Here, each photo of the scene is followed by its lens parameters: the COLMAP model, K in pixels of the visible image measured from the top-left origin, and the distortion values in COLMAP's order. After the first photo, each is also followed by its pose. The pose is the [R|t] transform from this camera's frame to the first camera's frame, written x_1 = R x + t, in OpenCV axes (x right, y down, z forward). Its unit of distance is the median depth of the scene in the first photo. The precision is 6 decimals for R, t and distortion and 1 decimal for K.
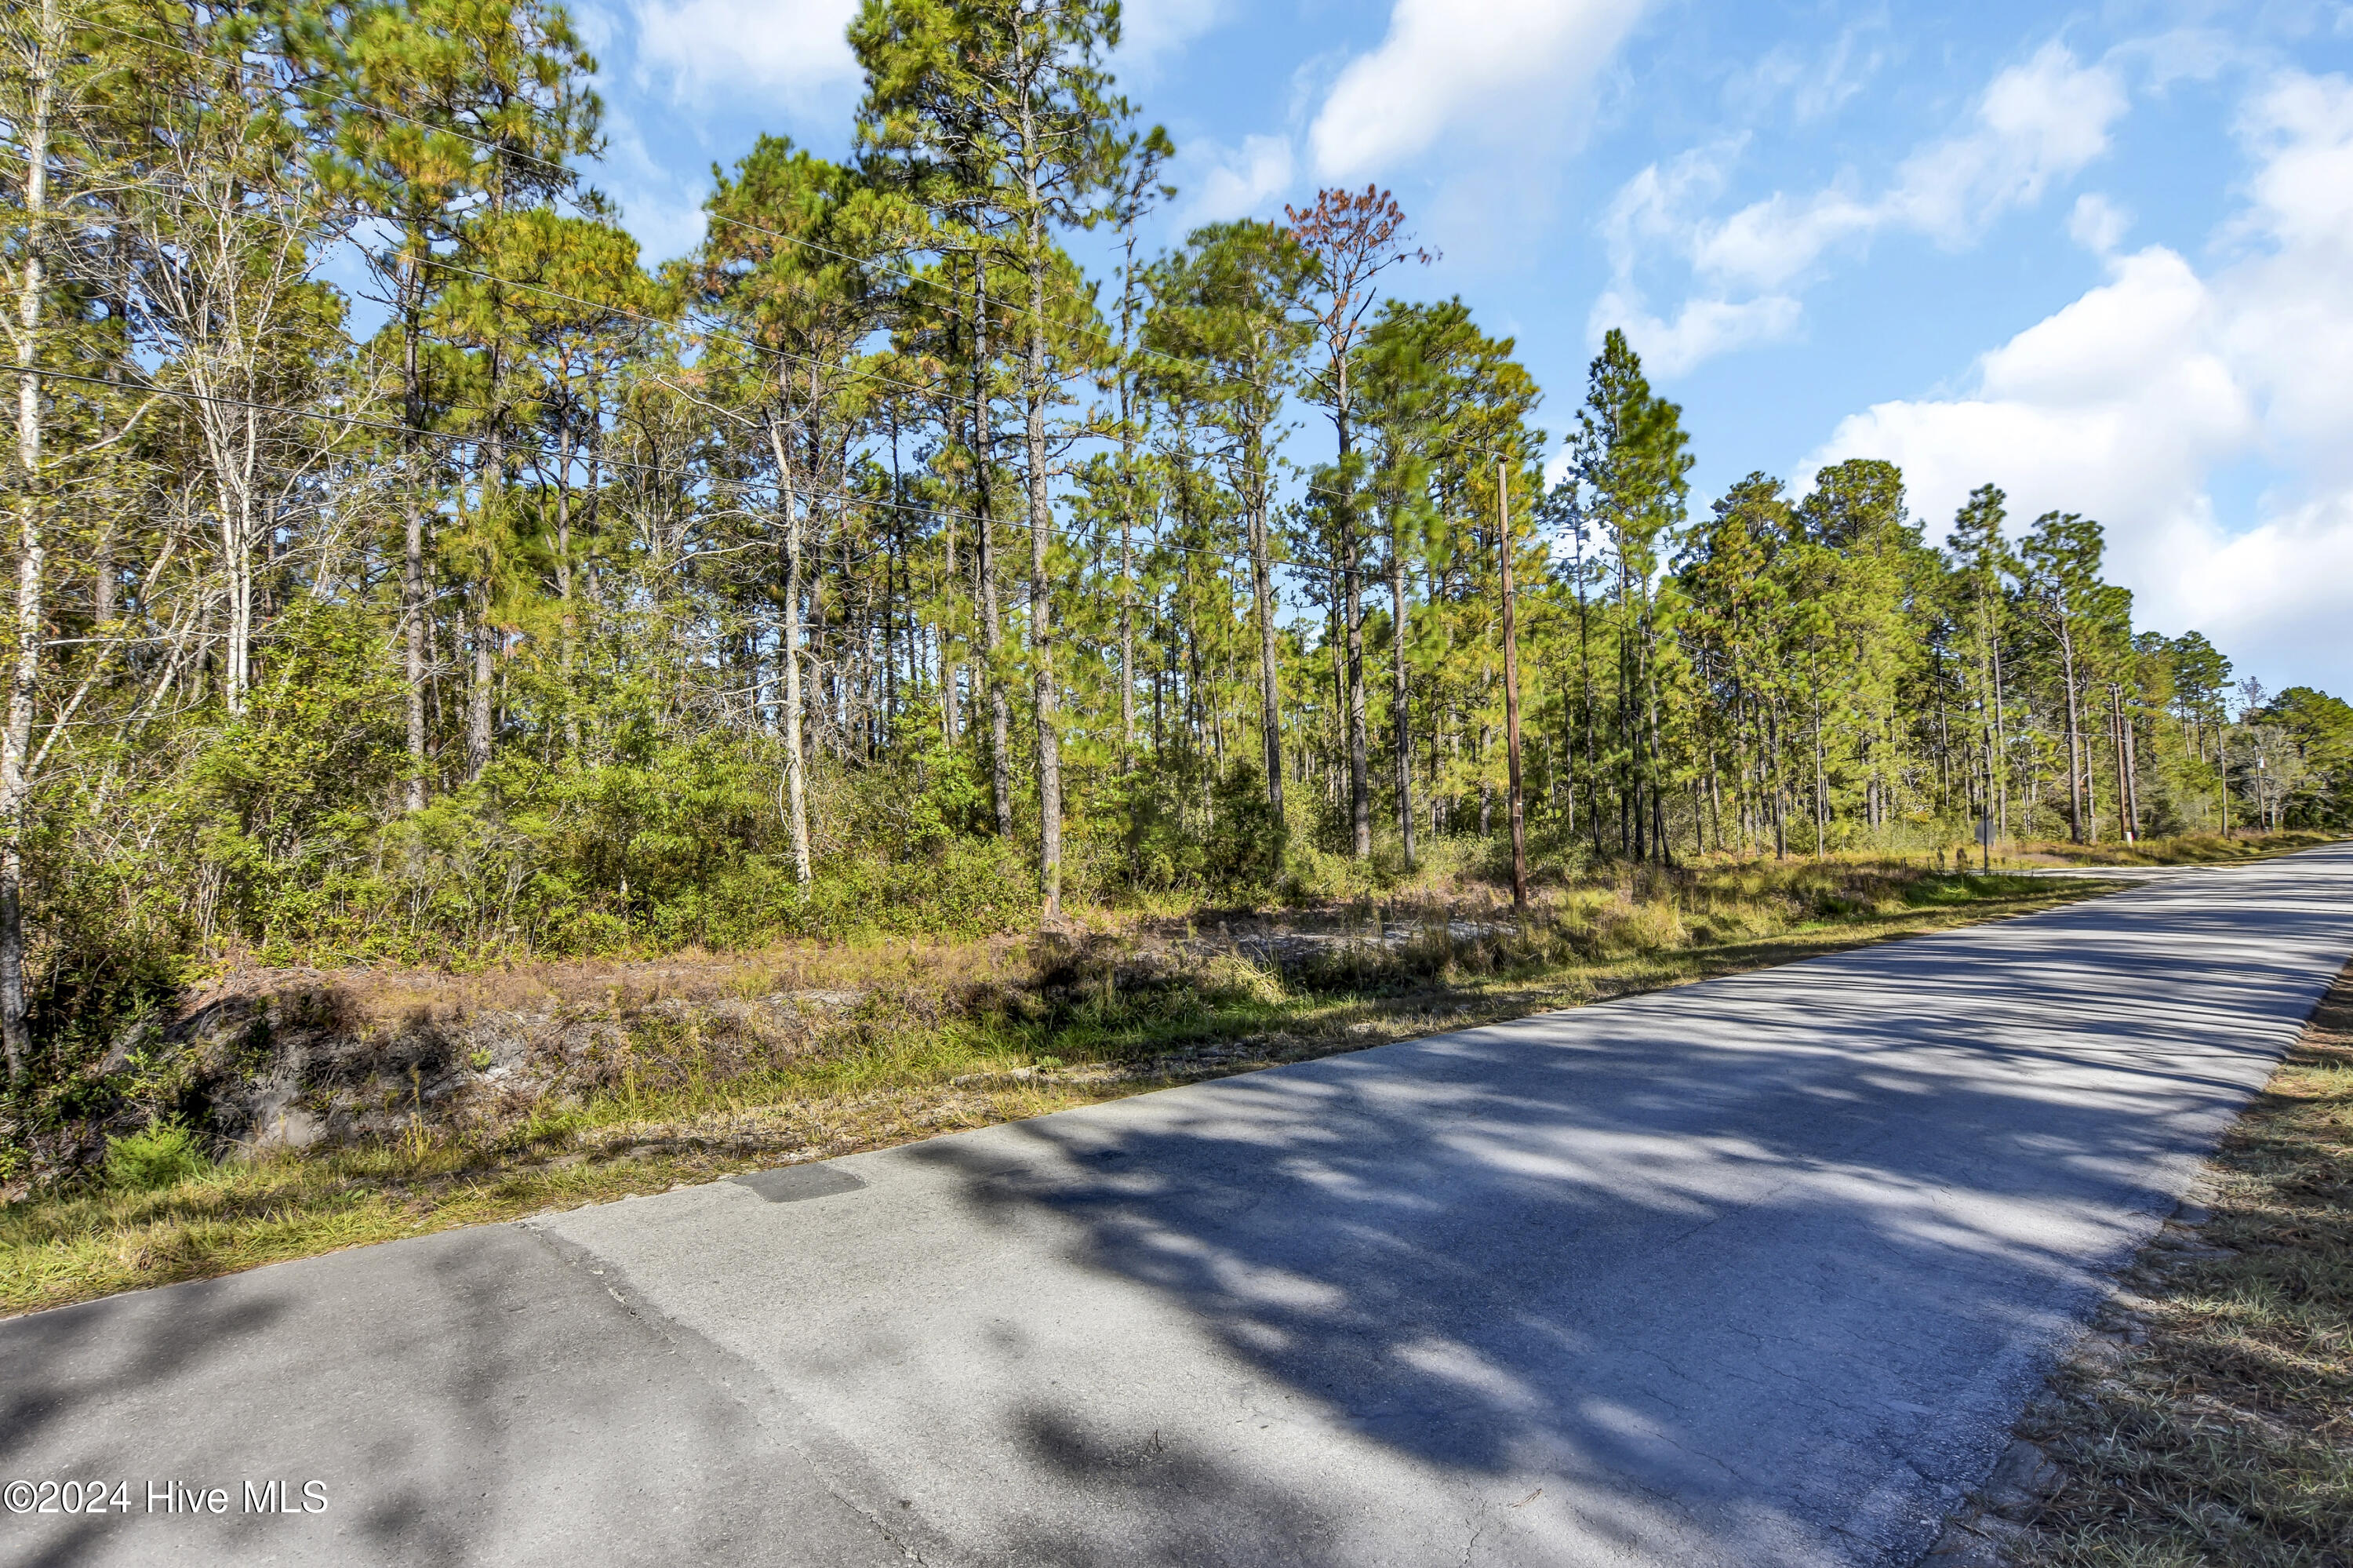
lens RADIAL K [[1283.2, 0, 1176.5], [0, 1283.2, 784.0], [0, 0, 1]] dist [-0.003073, -0.002079]
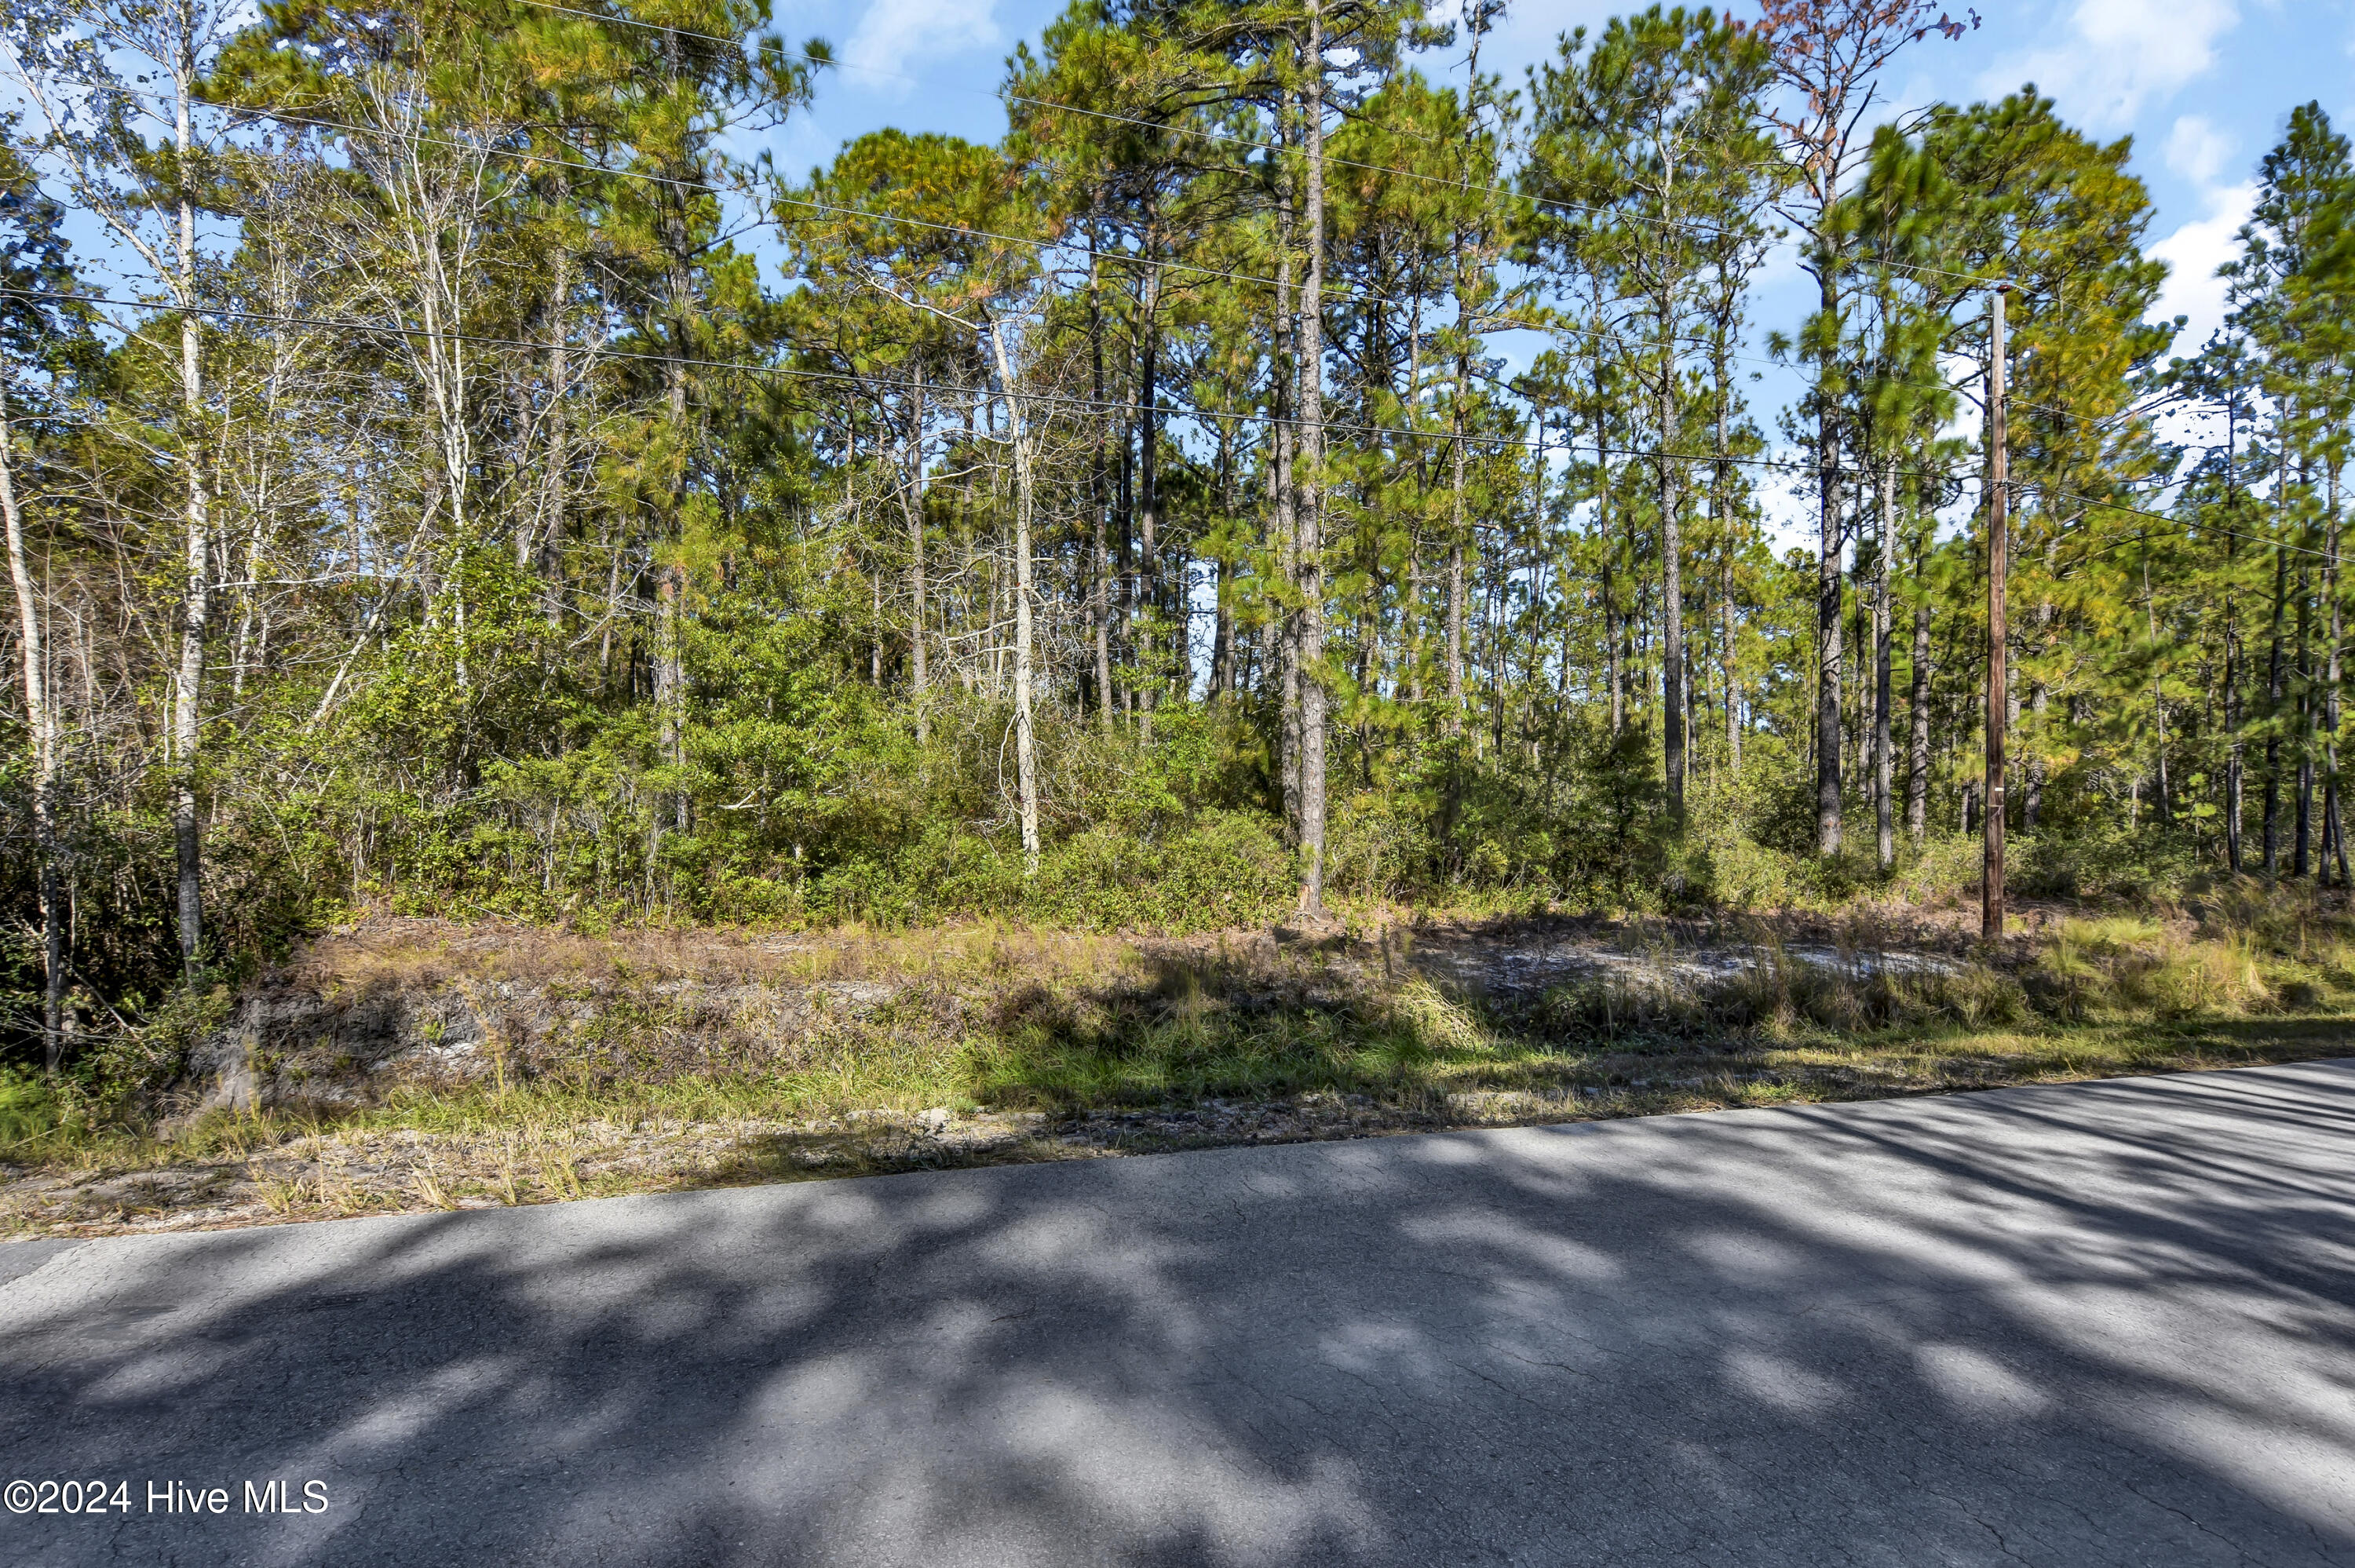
lens RADIAL K [[1415.1, 0, 1177.4], [0, 1415.1, 825.3], [0, 0, 1]] dist [0.001928, -0.000562]
pose [[0.930614, 0.035975, -0.364231, 0.115200], [-0.018566, 0.998516, 0.051188, 0.003619], [0.365532, -0.040874, 0.929901, 0.105545]]
